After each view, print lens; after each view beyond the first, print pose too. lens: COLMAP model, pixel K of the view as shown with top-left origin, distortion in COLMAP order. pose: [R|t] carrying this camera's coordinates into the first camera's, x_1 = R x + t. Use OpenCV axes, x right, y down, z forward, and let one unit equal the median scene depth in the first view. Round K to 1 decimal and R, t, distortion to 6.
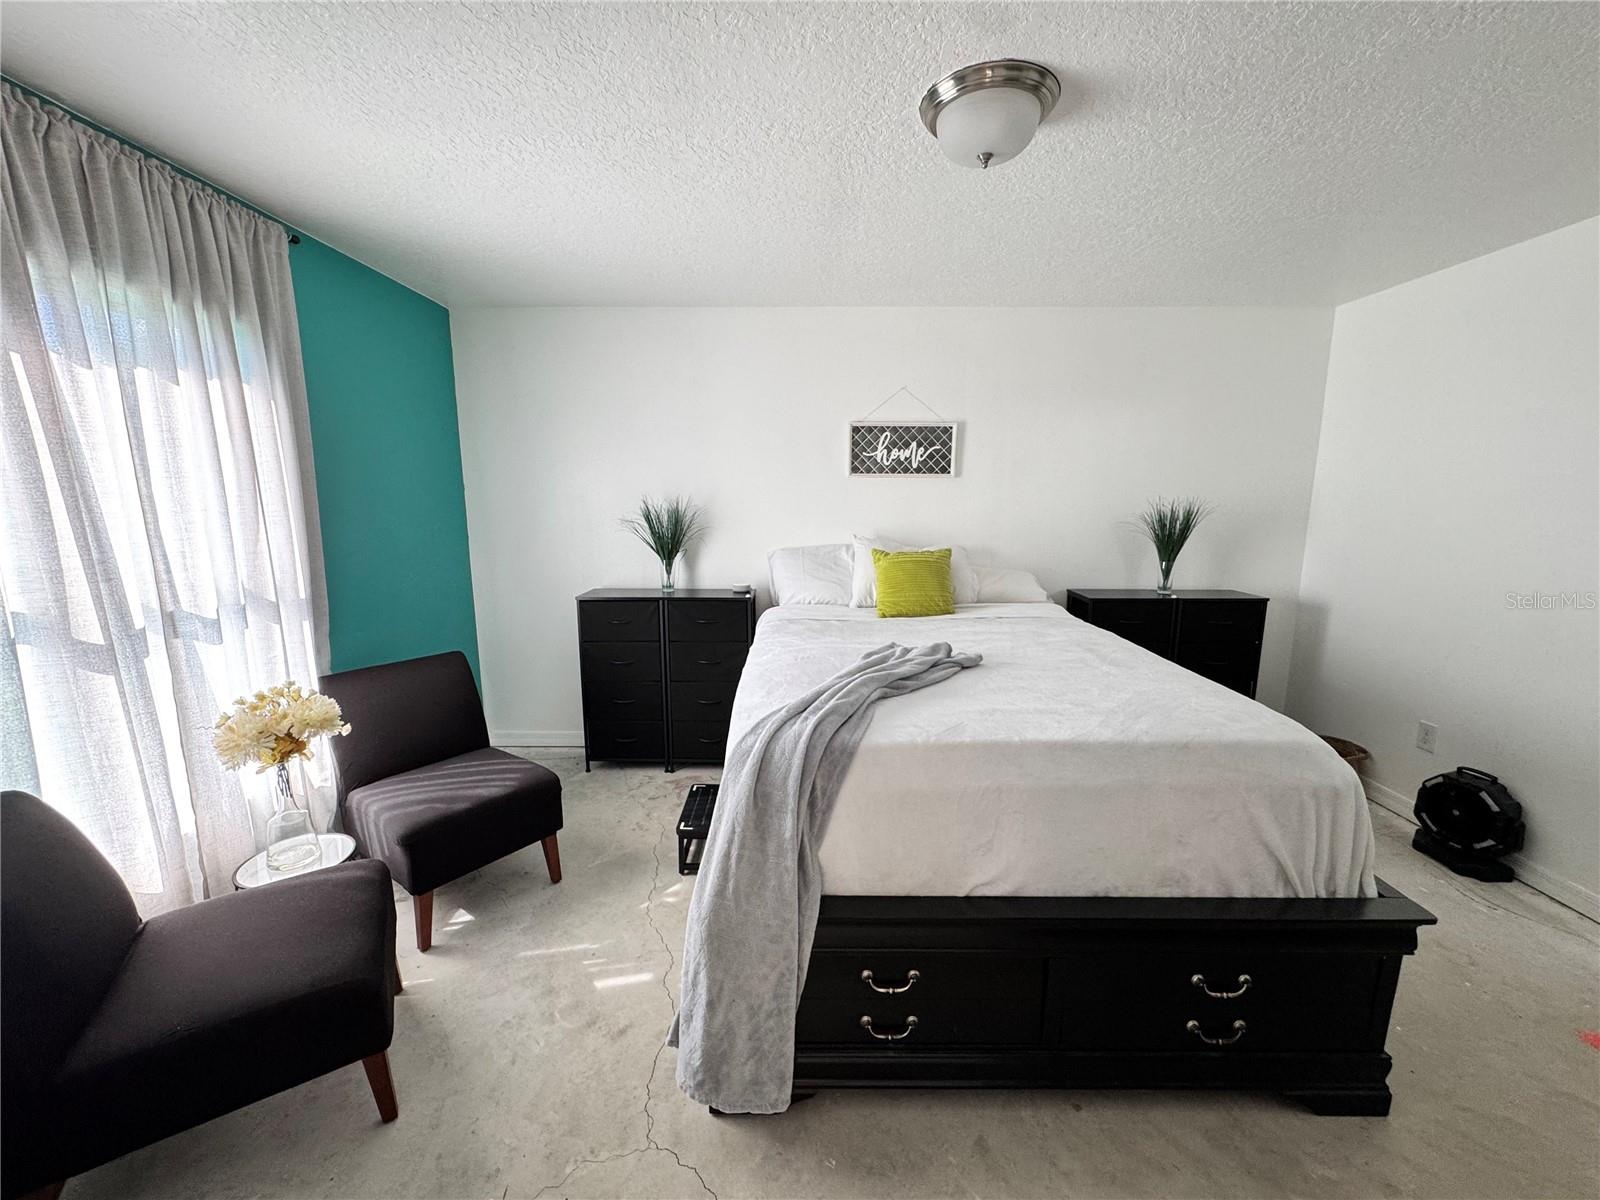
lens RADIAL K [[645.3, 0, 801.3], [0, 645.3, 599.1], [0, 0, 1]] dist [-0.006705, 0.002654]
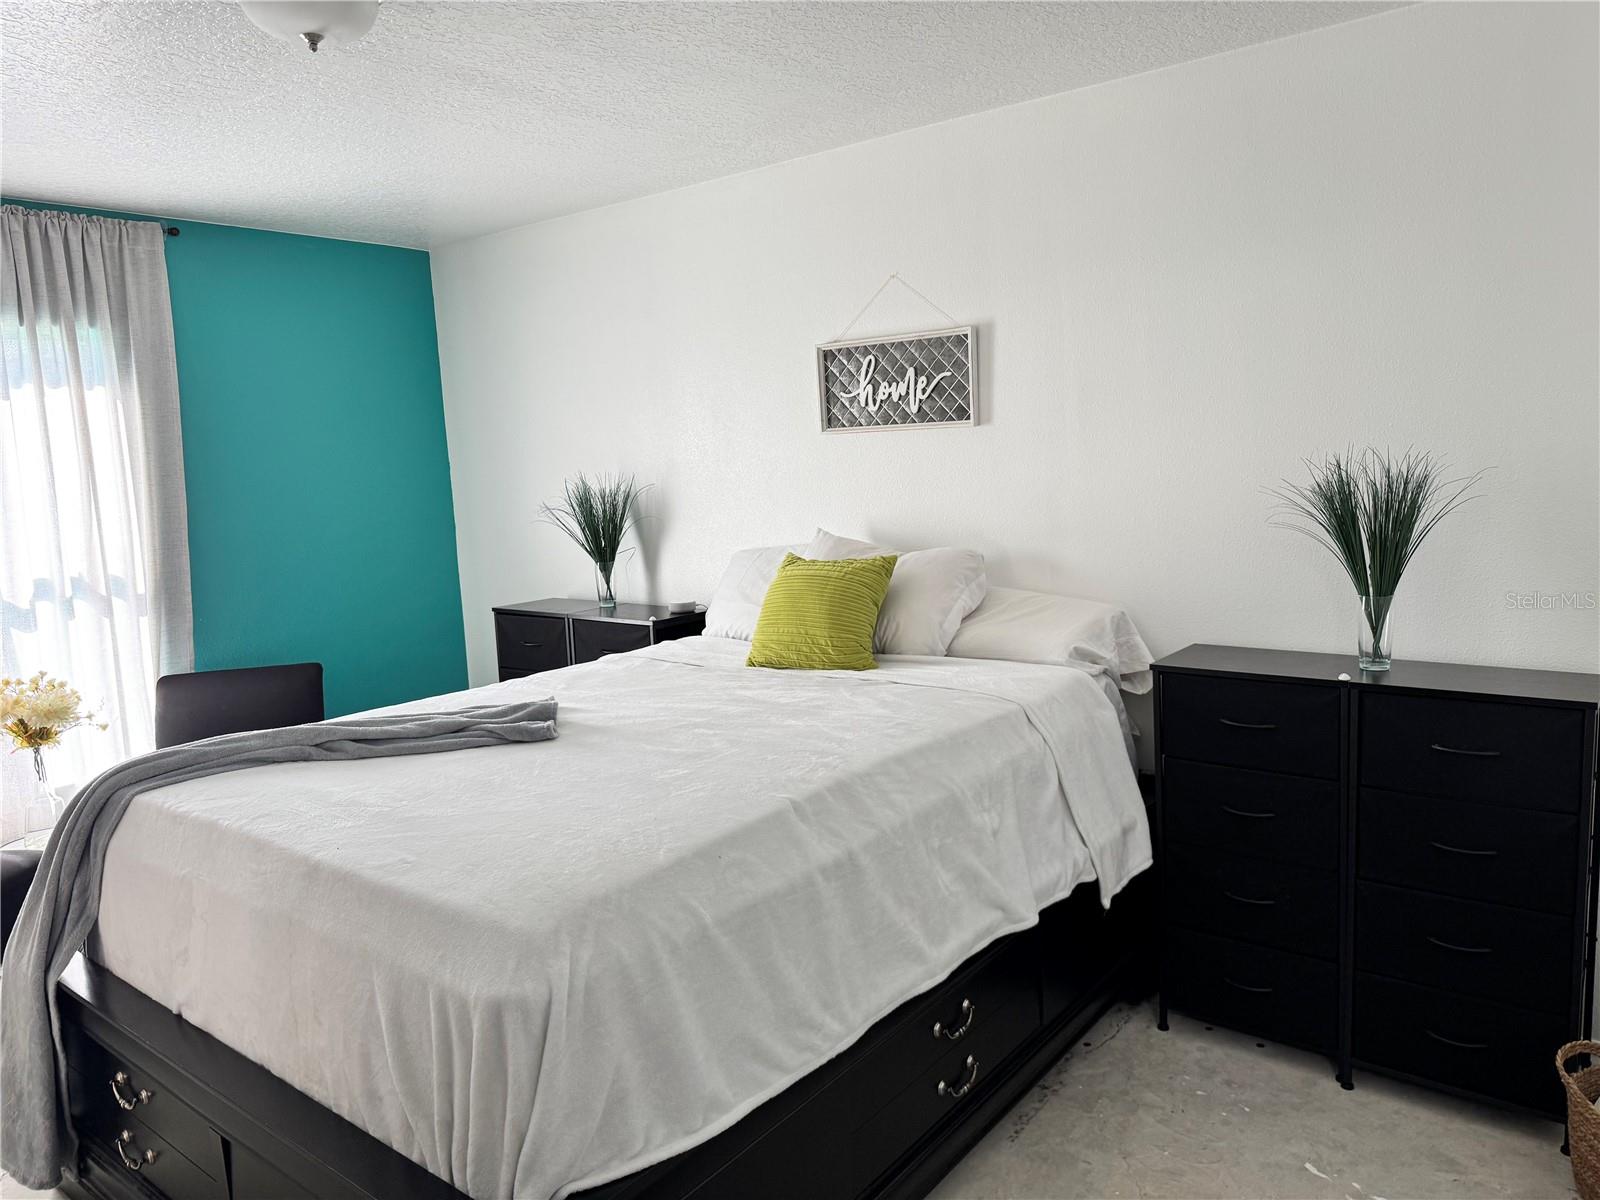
lens RADIAL K [[1128.6, 0, 799.3], [0, 1128.6, 610.1], [0, 0, 1]] dist [0.074575, -0.089621]
pose [[0.780115, 0.051527, -0.623510, 0.734204], [-0.056093, 0.998350, 0.012322, -0.035652], [0.623116, 0.025362, 0.781718, 0.158331]]
